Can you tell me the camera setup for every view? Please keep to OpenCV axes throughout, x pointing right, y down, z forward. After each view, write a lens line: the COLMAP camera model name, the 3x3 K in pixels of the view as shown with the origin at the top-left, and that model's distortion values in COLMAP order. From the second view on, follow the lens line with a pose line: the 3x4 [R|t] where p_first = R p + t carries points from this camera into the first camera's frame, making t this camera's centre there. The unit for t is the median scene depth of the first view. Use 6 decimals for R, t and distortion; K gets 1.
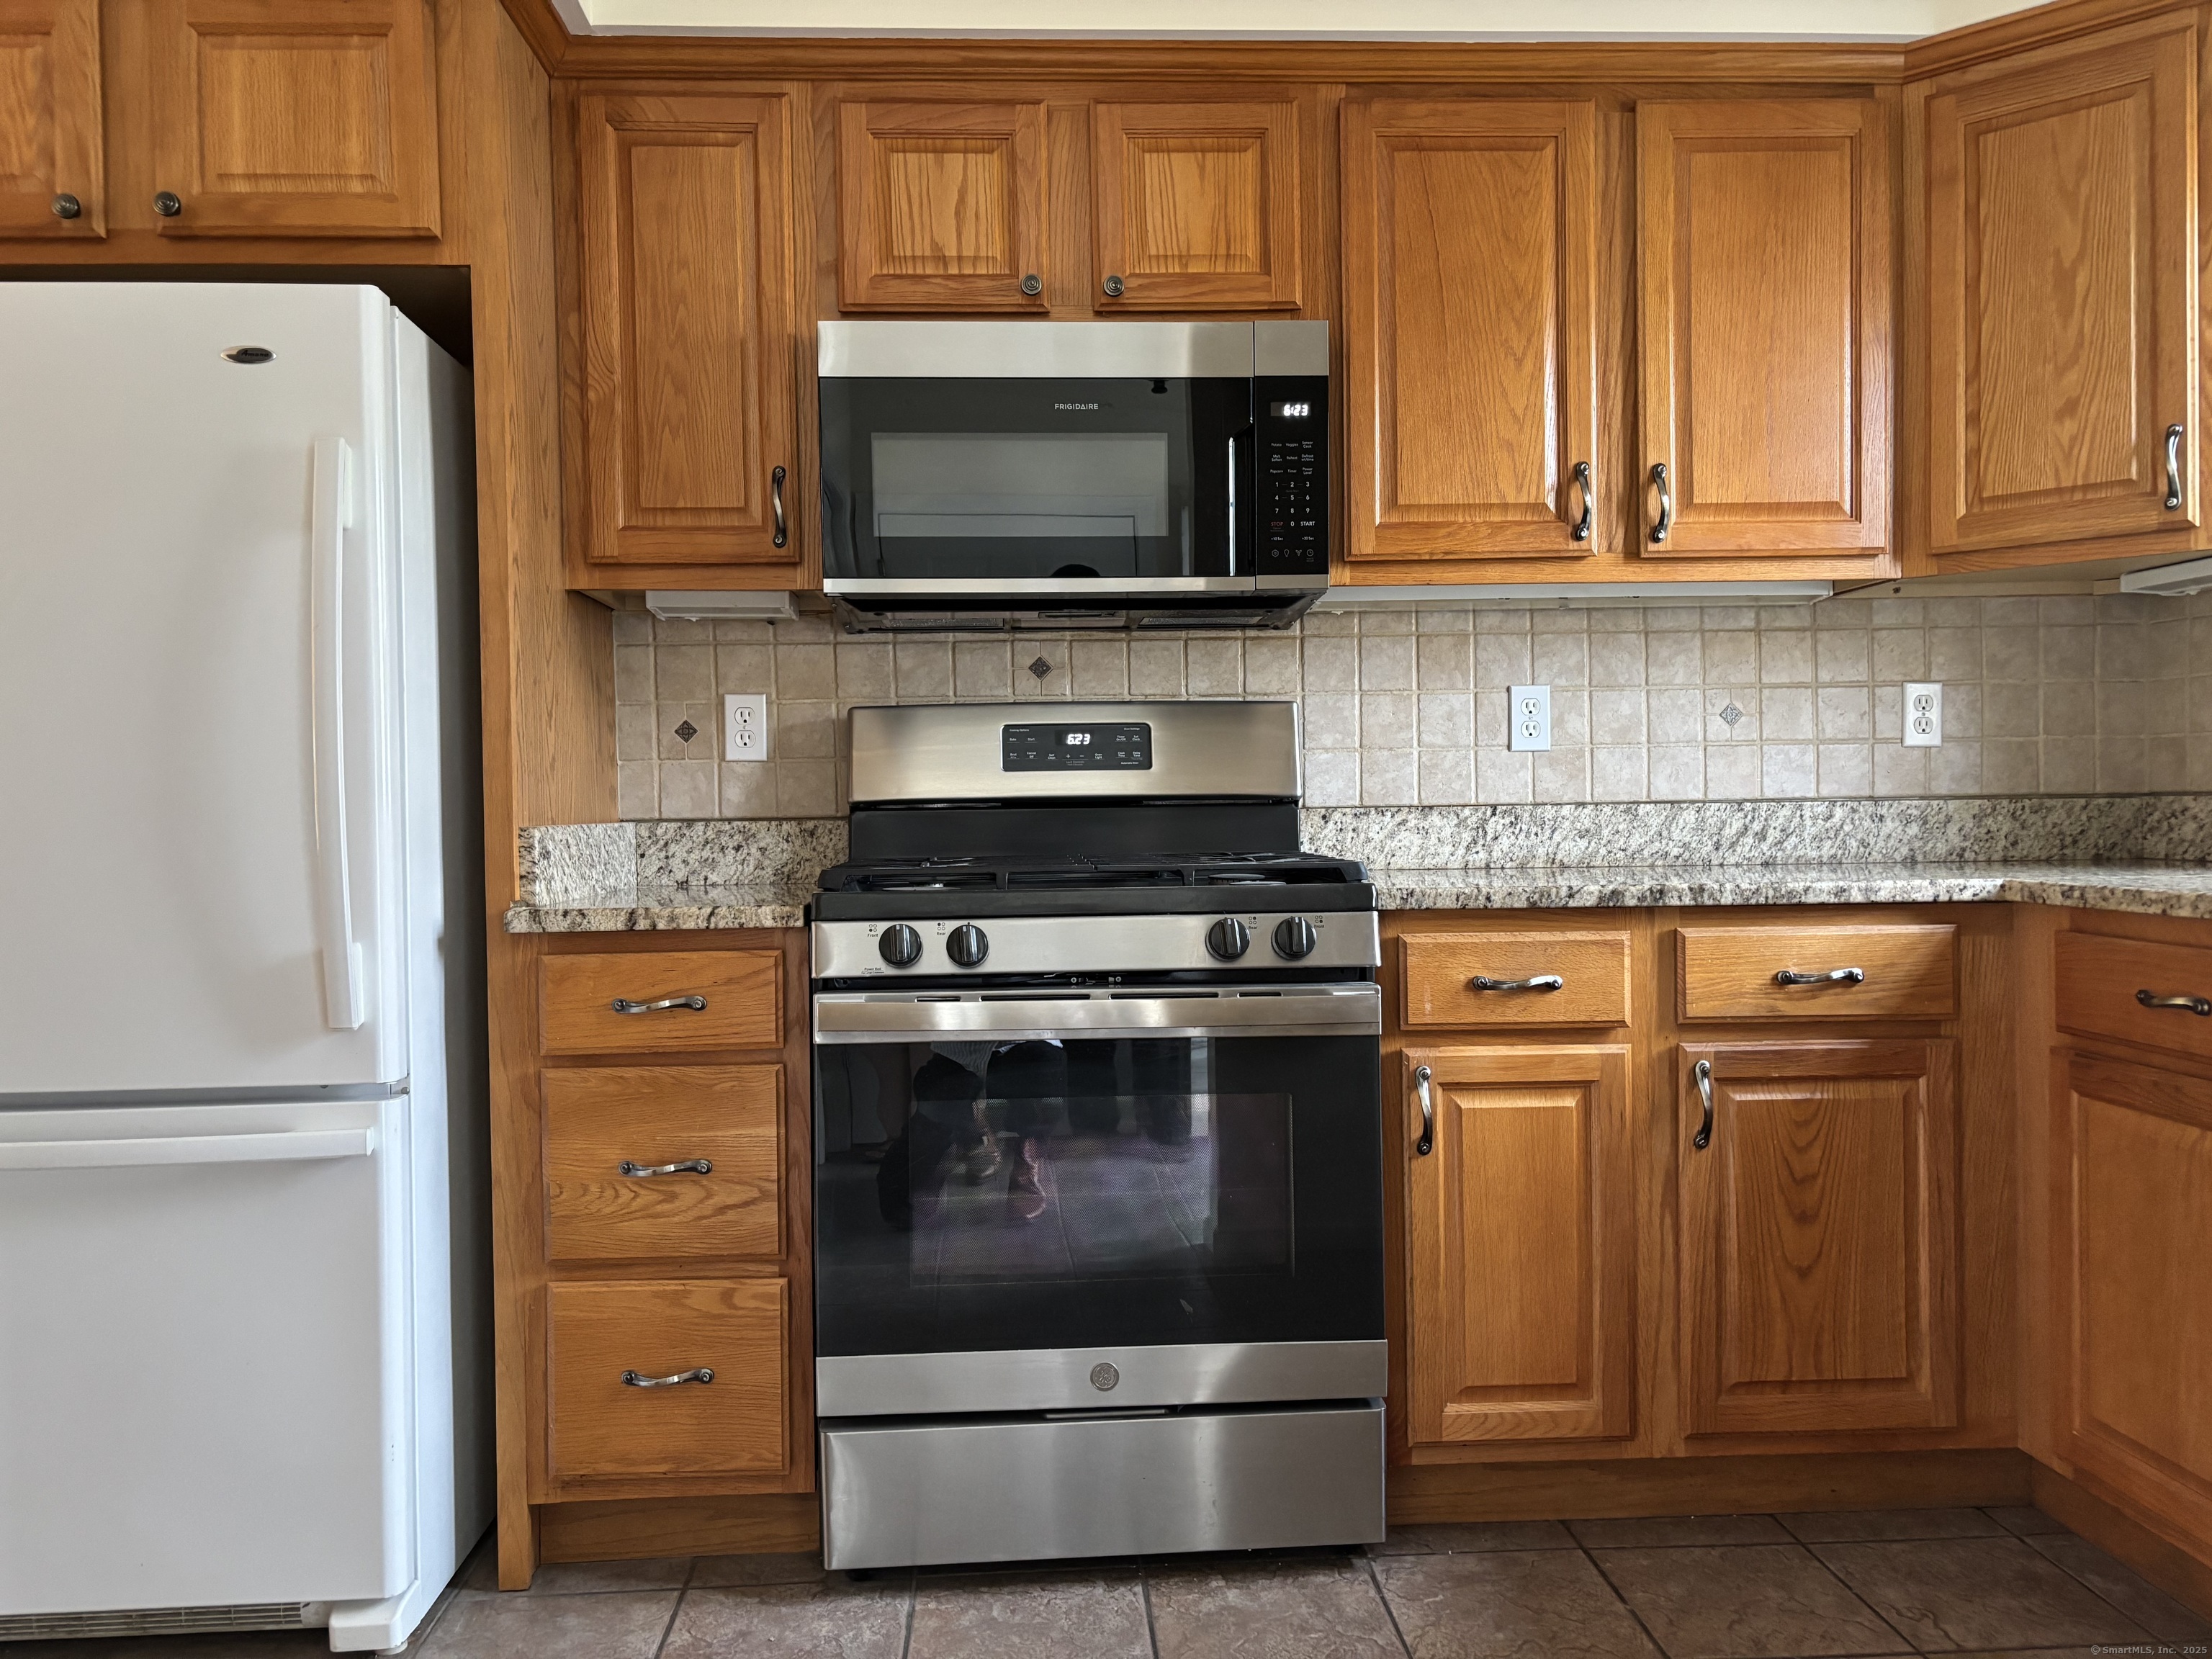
lens RADIAL K [[1656.9, 0, 1104.9], [0, 1656.9, 840.3], [0, 0, 1]] dist [0.065822, -0.108419]
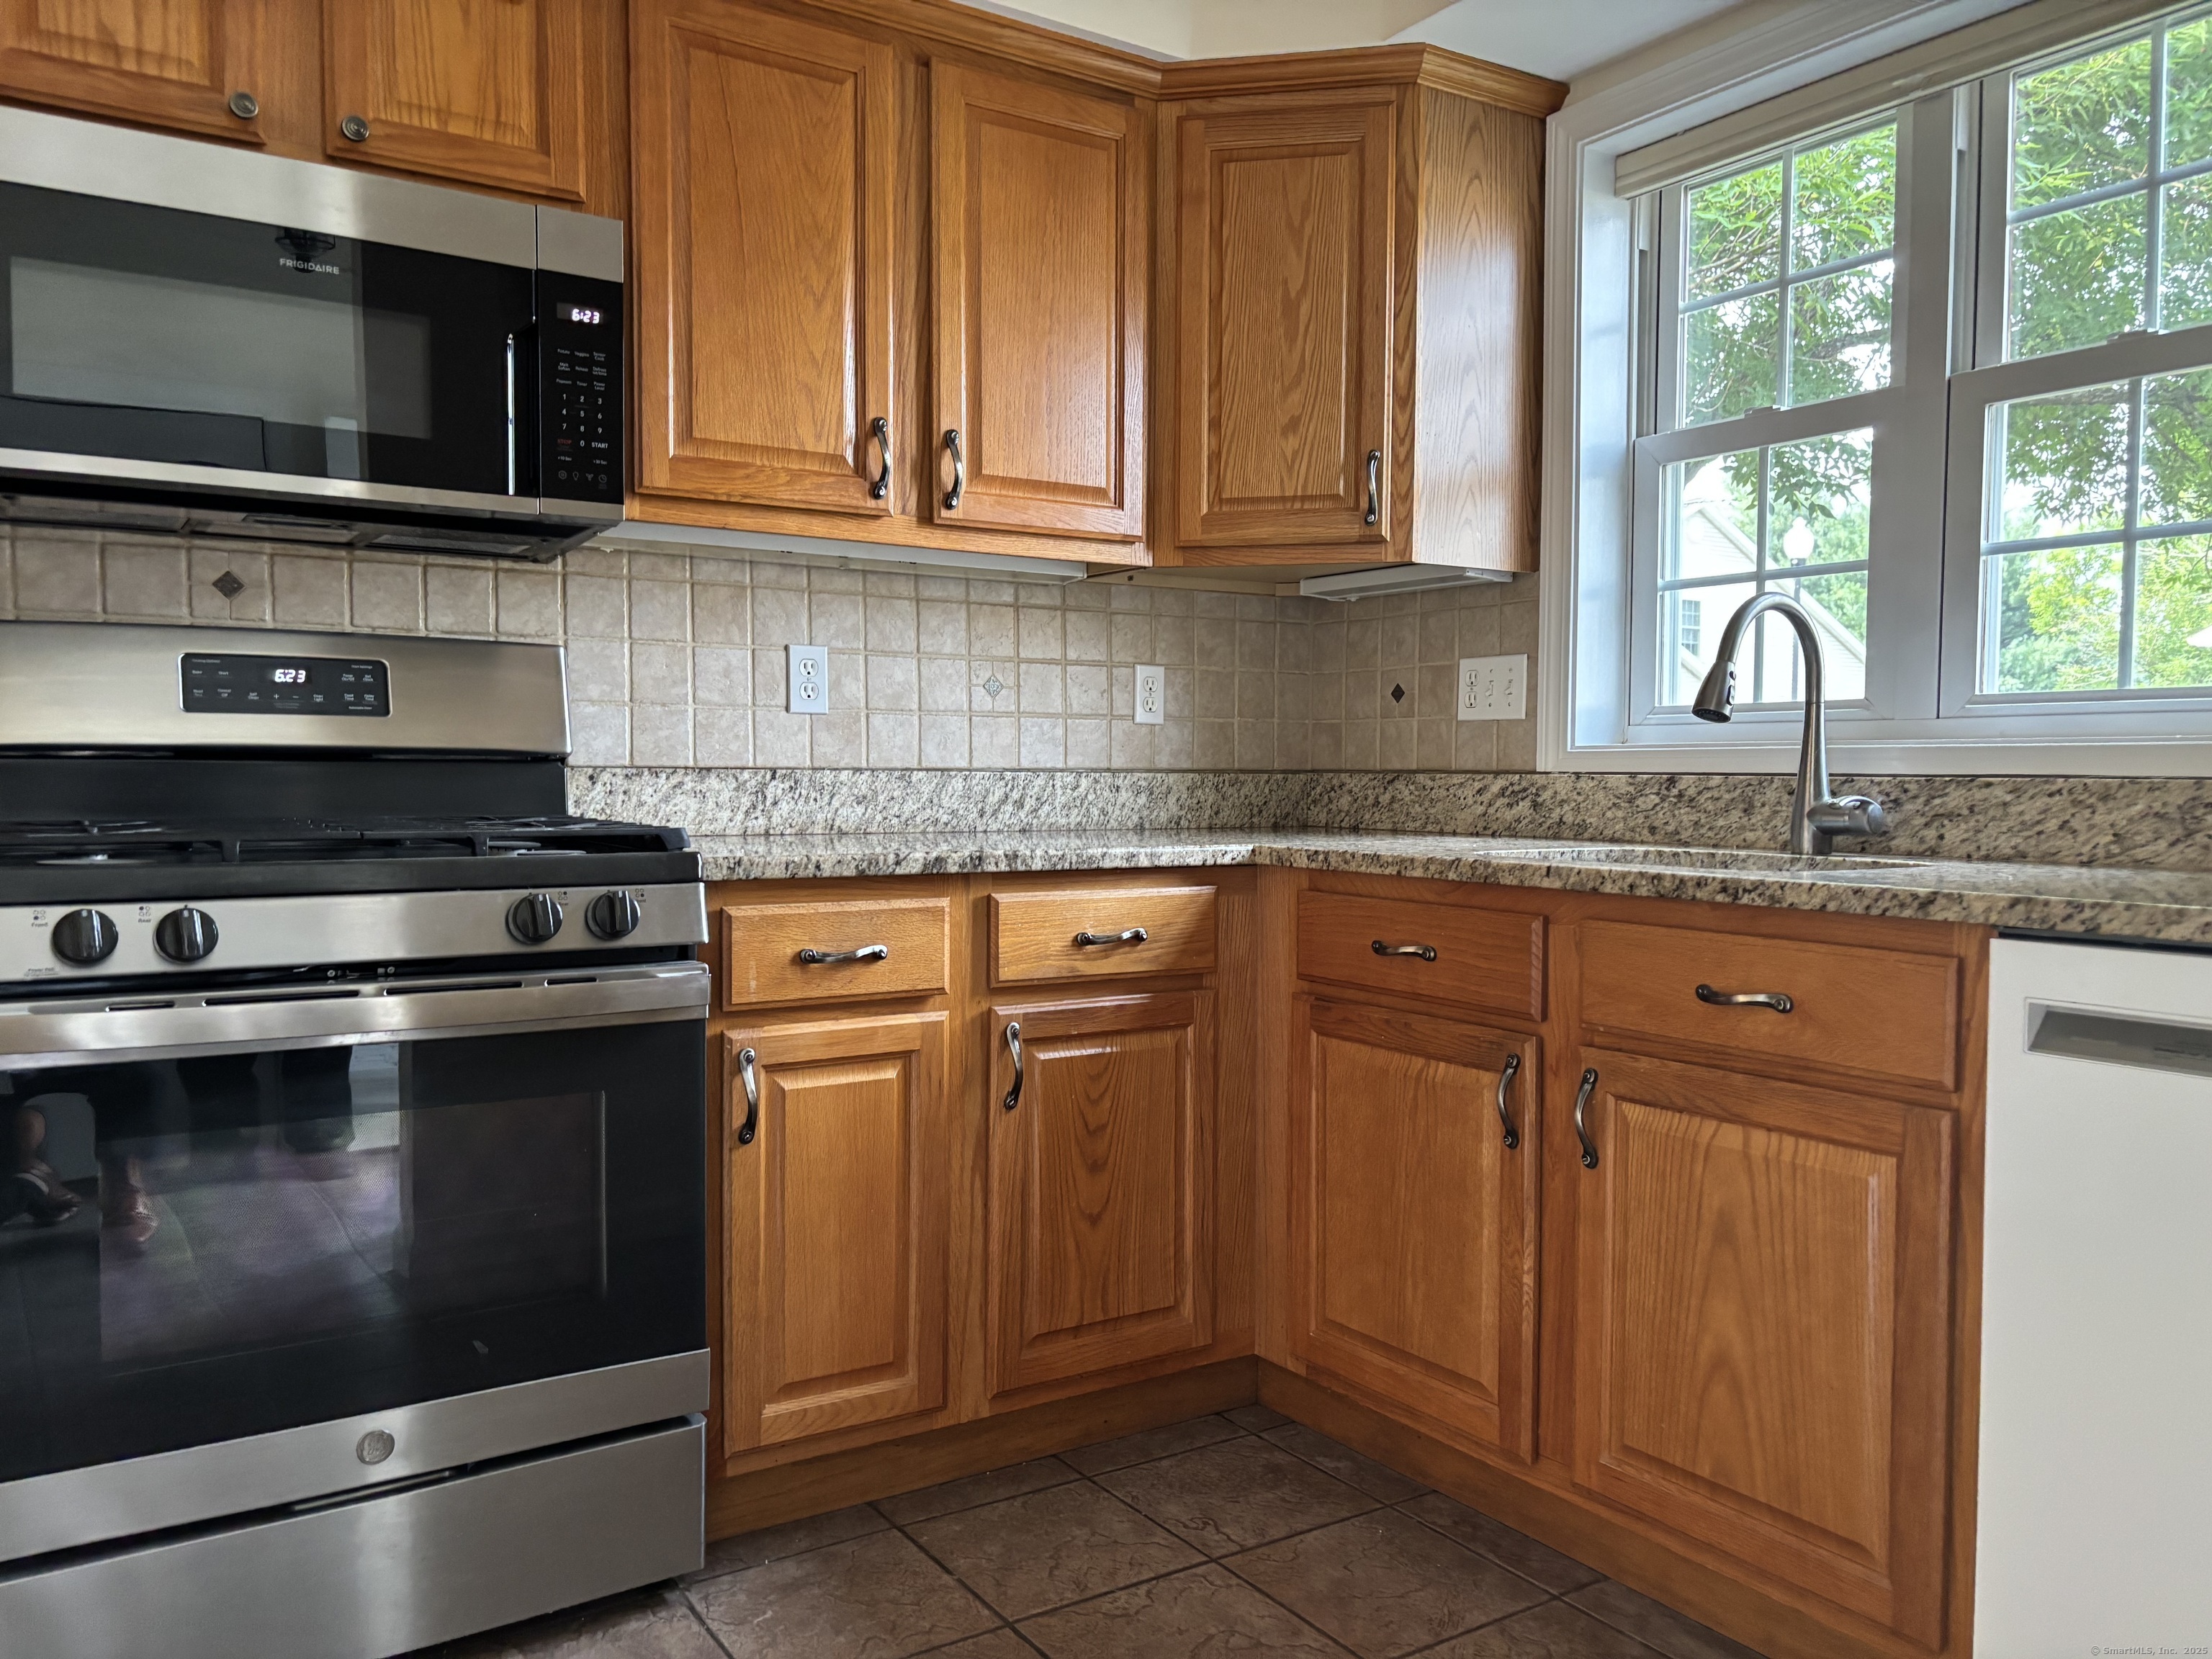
lens RADIAL K [[1656.9, 0, 1104.9], [0, 1656.9, 840.3], [0, 0, 1]] dist [0.065822, -0.108419]
pose [[0.856223, -0.001308, 0.516604, -0.105112], [-0.009154, 0.999801, 0.017703, 0.001491], [-0.516524, -0.019886, 0.856041, 0.095201]]
